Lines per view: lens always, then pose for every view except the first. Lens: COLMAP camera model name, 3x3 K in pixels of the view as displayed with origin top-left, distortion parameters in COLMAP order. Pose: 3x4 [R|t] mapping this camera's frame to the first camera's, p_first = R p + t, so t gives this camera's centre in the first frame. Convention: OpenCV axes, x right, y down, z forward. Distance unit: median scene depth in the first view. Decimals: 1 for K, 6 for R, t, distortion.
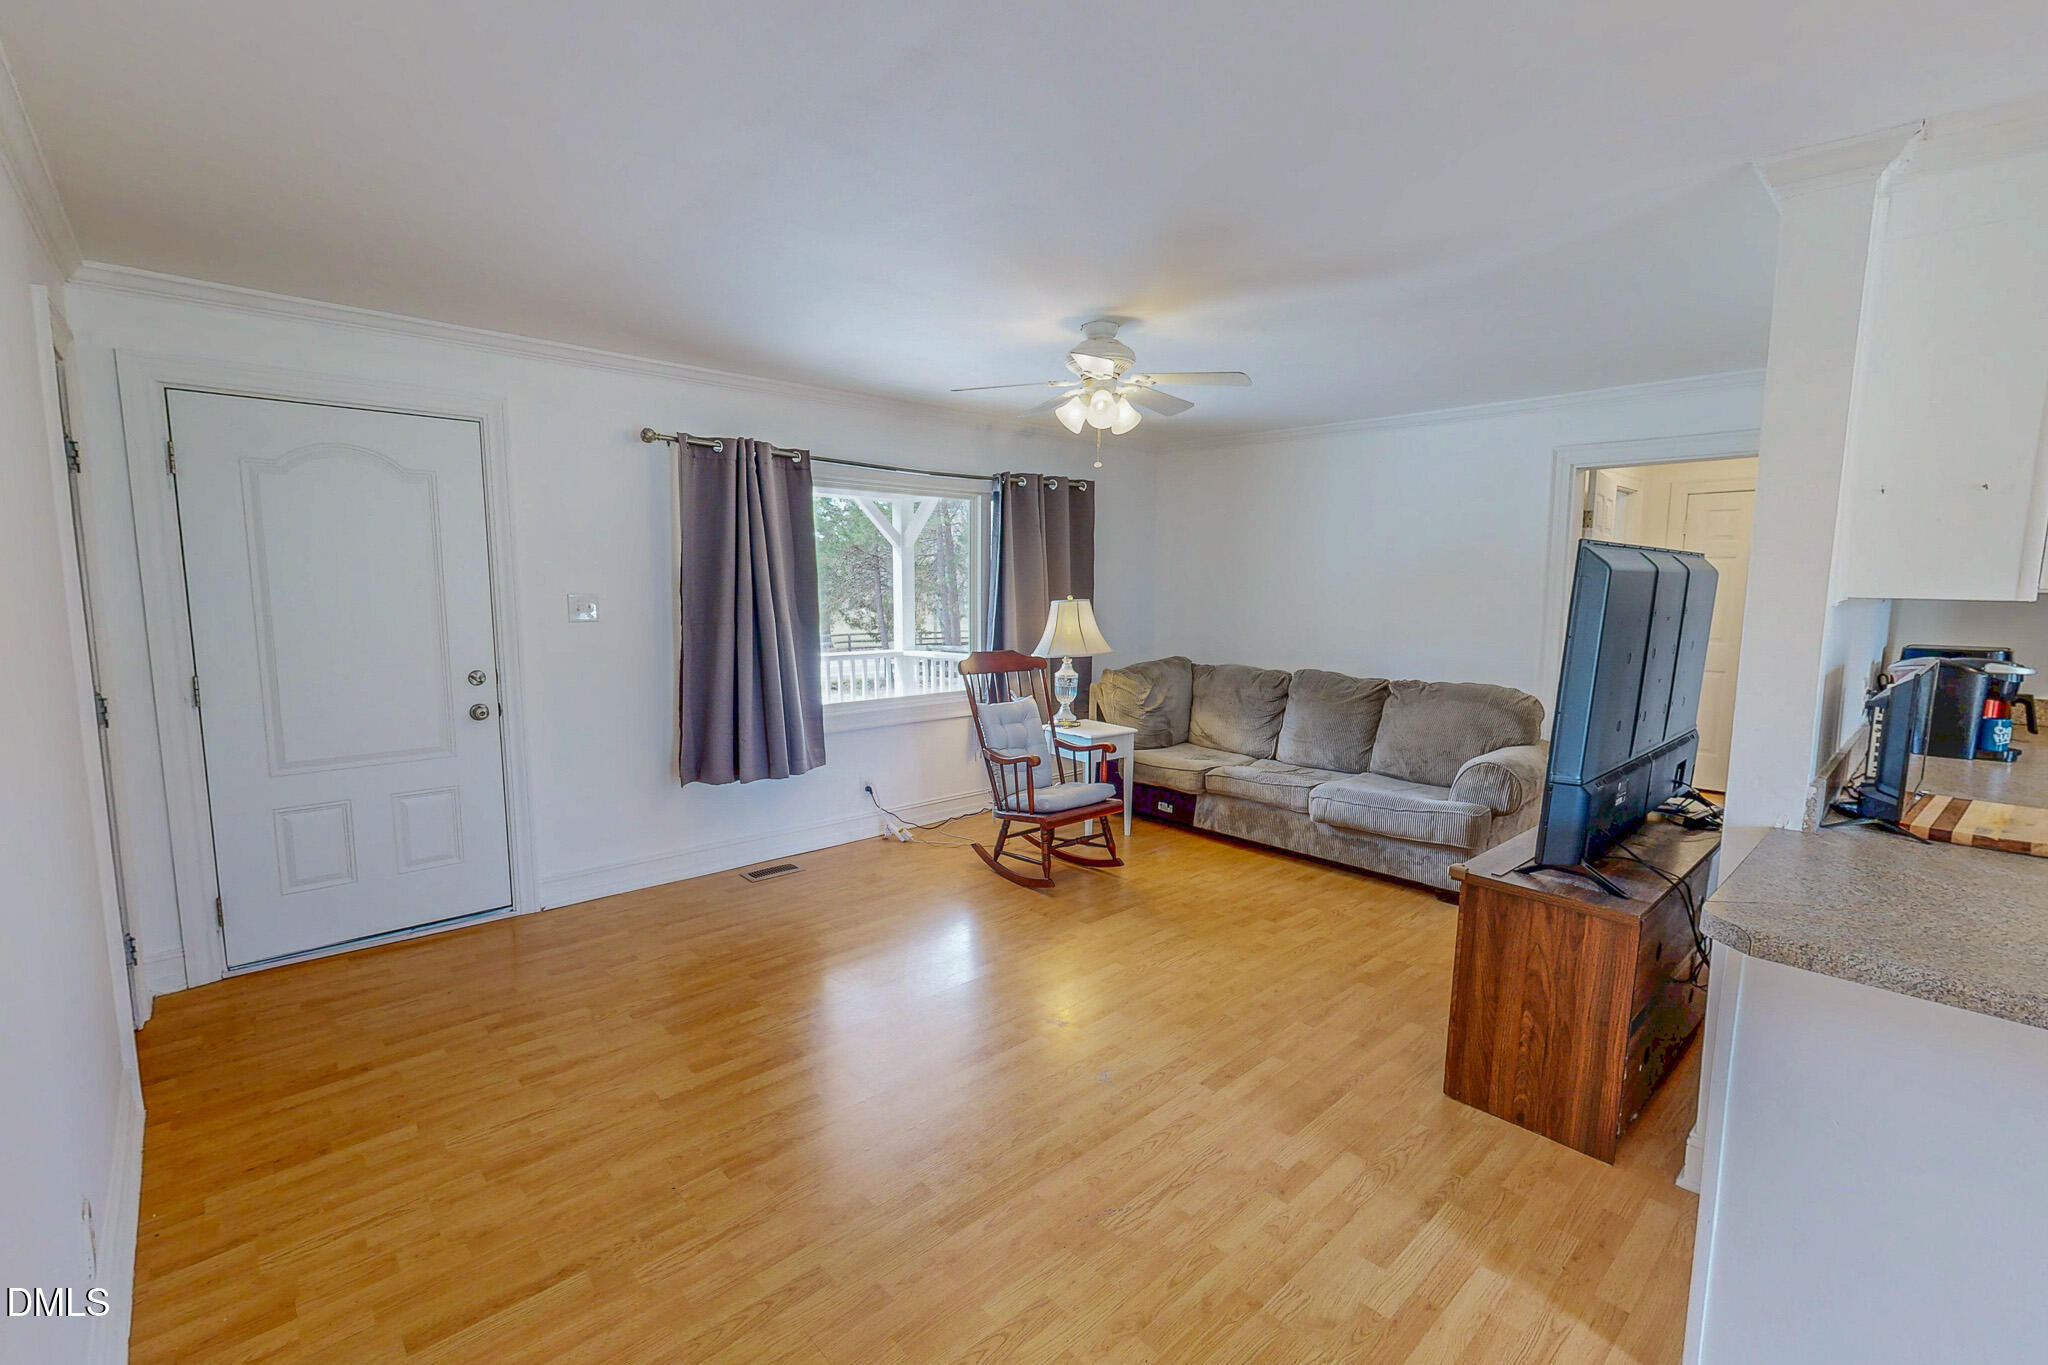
lens RADIAL K [[890.3, 0, 1025.6], [0, 890.3, 683.4], [0, 0, 1]] dist [-0.000939, 0.000223]
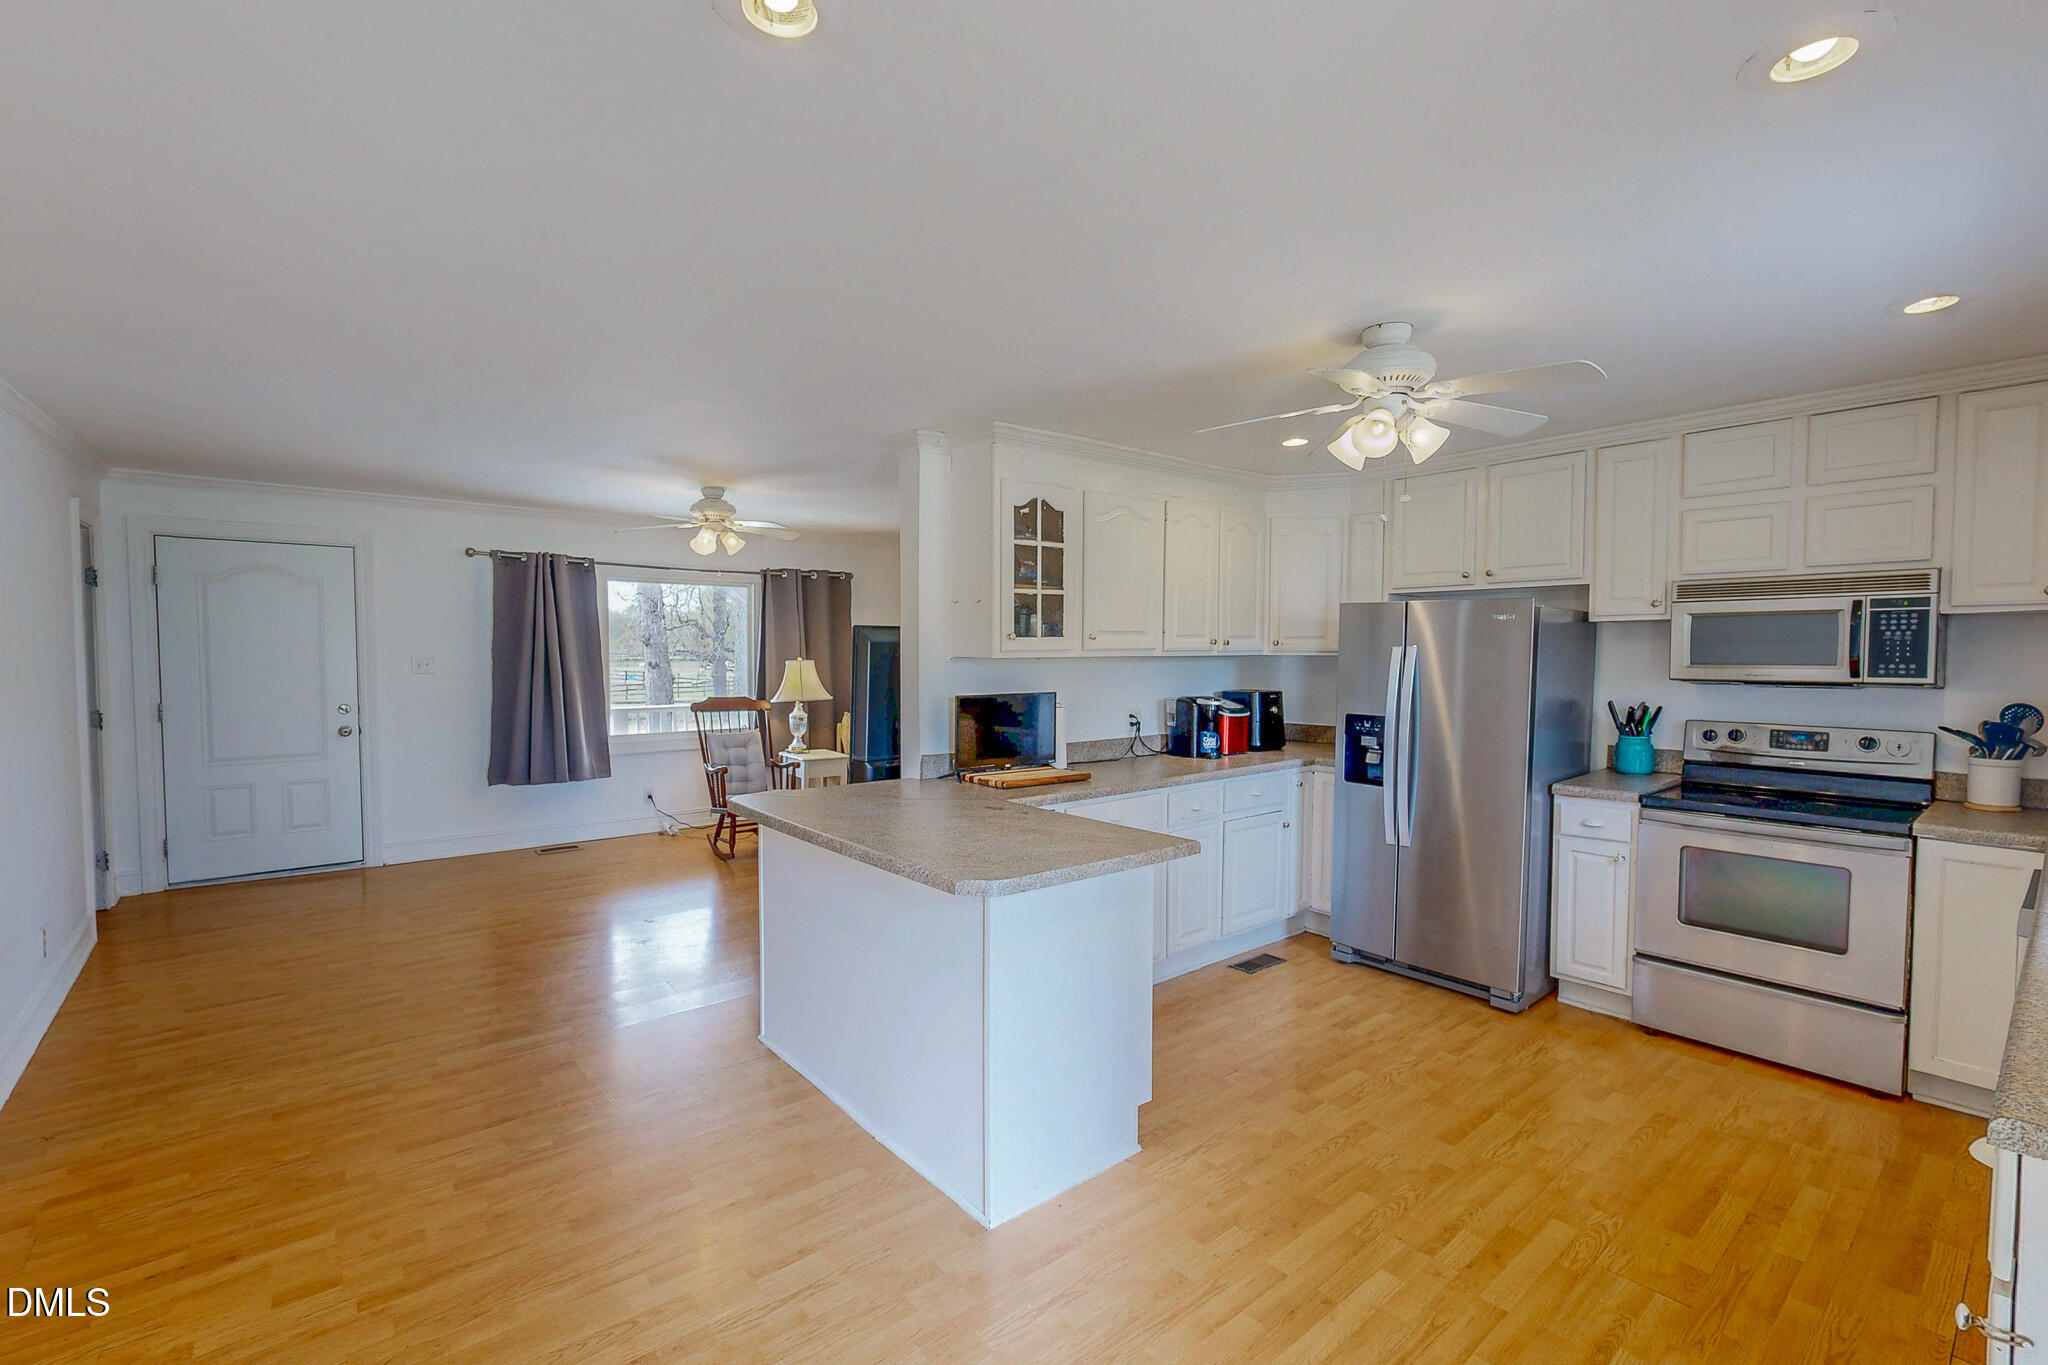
lens RADIAL K [[890.3, 0, 1024.0], [0, 890.3, 684.7], [0, 0, 1]] dist [-0.000939, 0.000223]
pose [[0.998440, 0.002737, -0.055768, 0.573681], [-0.006720, 0.997428, -0.071357, 0.047496], [0.055430, 0.071620, 0.995891, -0.424343]]
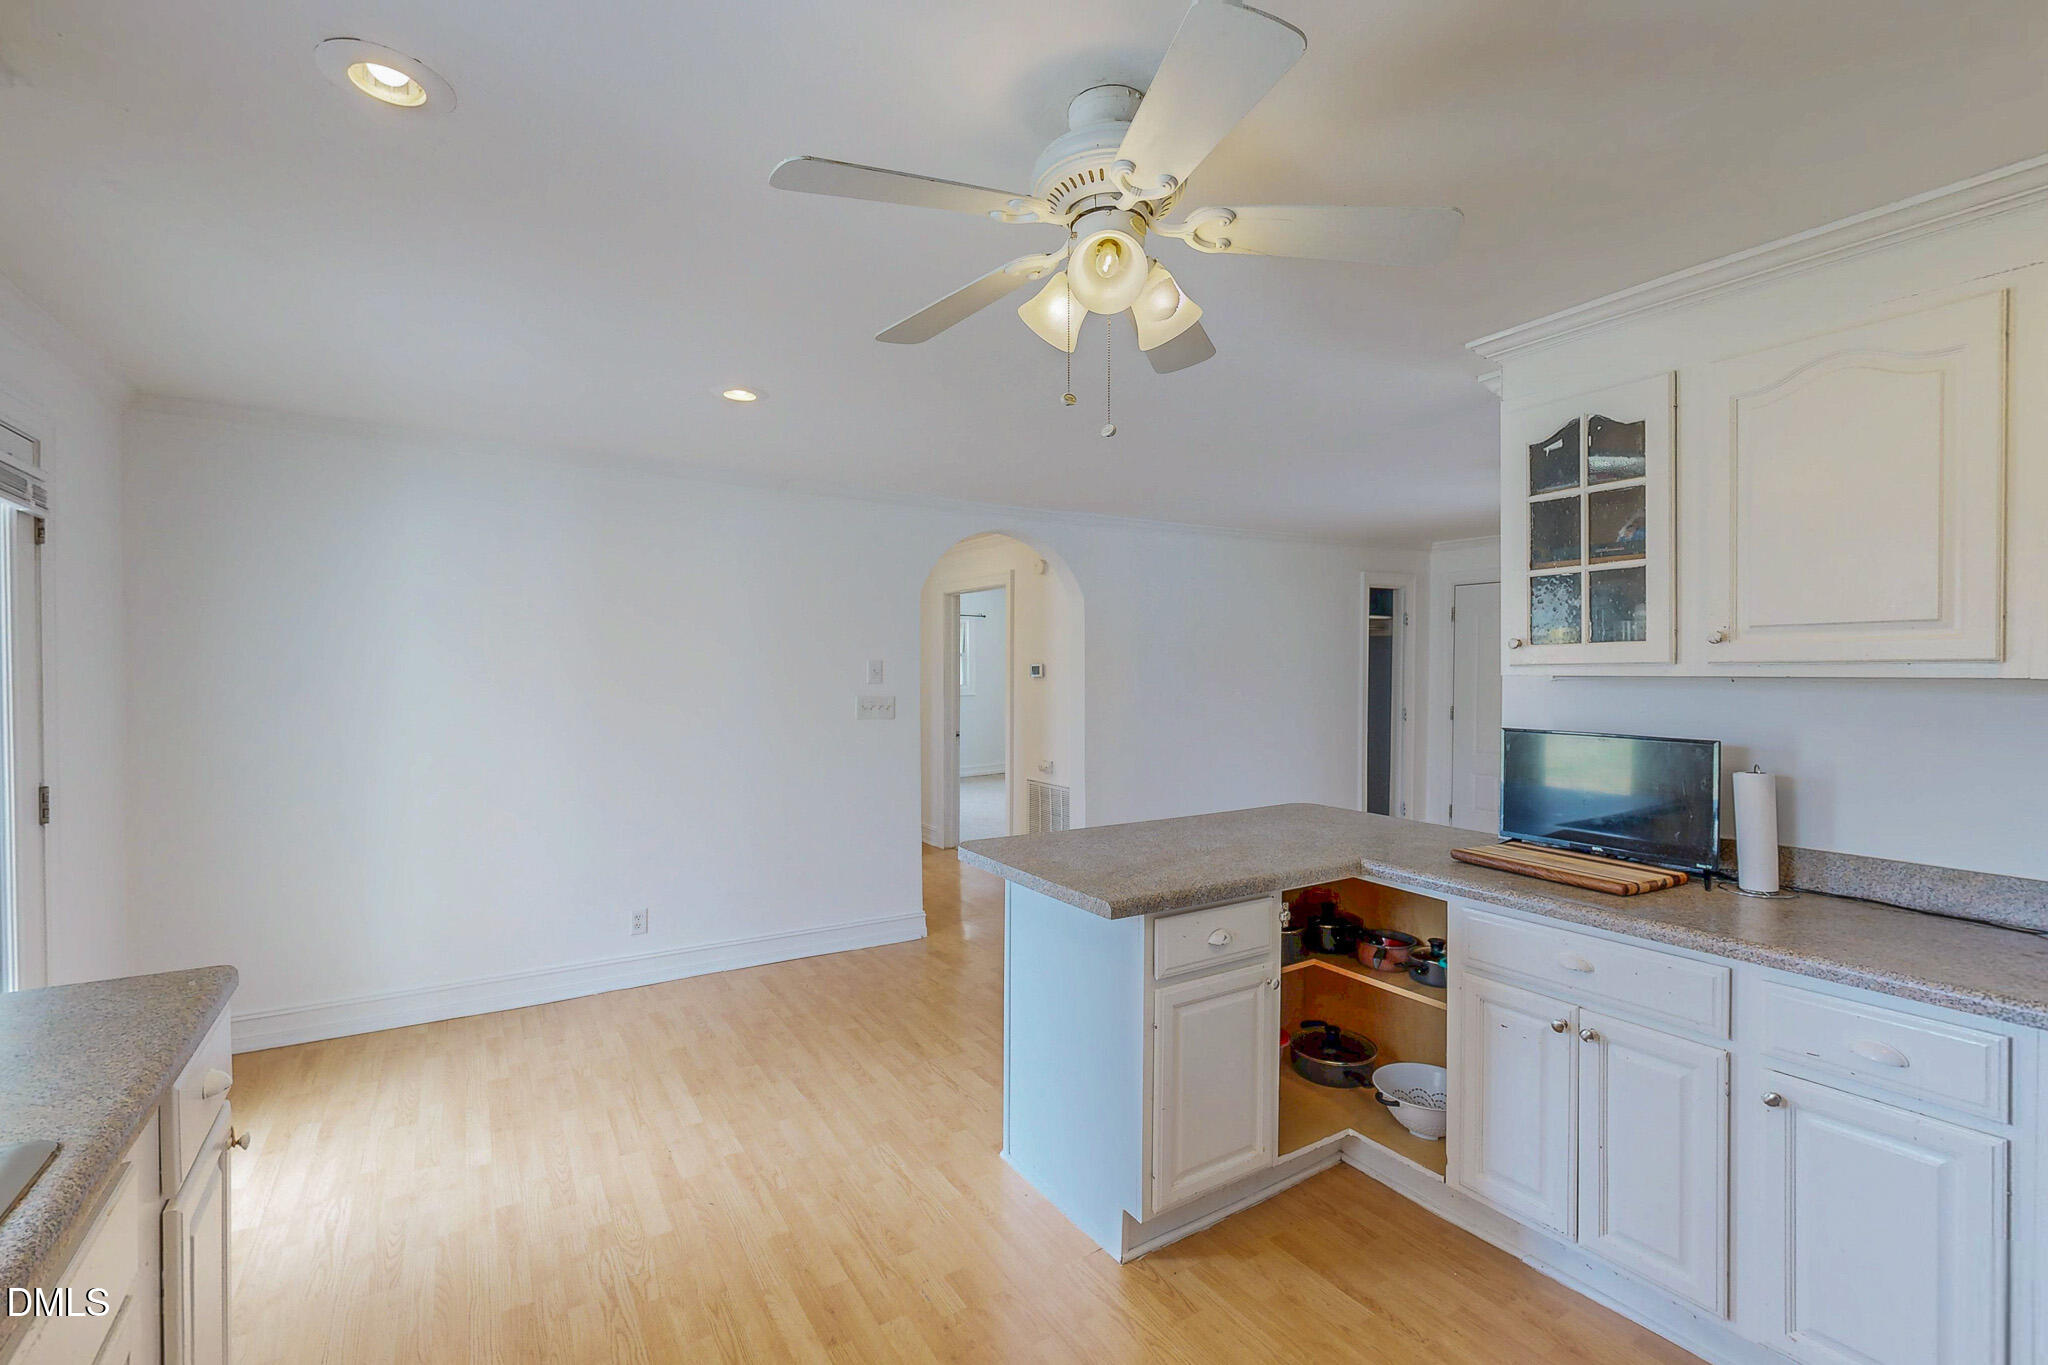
lens RADIAL K [[890.3, 0, 1025.0], [0, 890.3, 684.7], [0, 0, 1]] dist [-0.000939, 0.000223]
pose [[-0.180693, 0.015772, -0.983413, 1.141701], [-0.112956, 0.992923, 0.036680, -0.019642], [0.977032, 0.117710, -0.177633, 0.229793]]
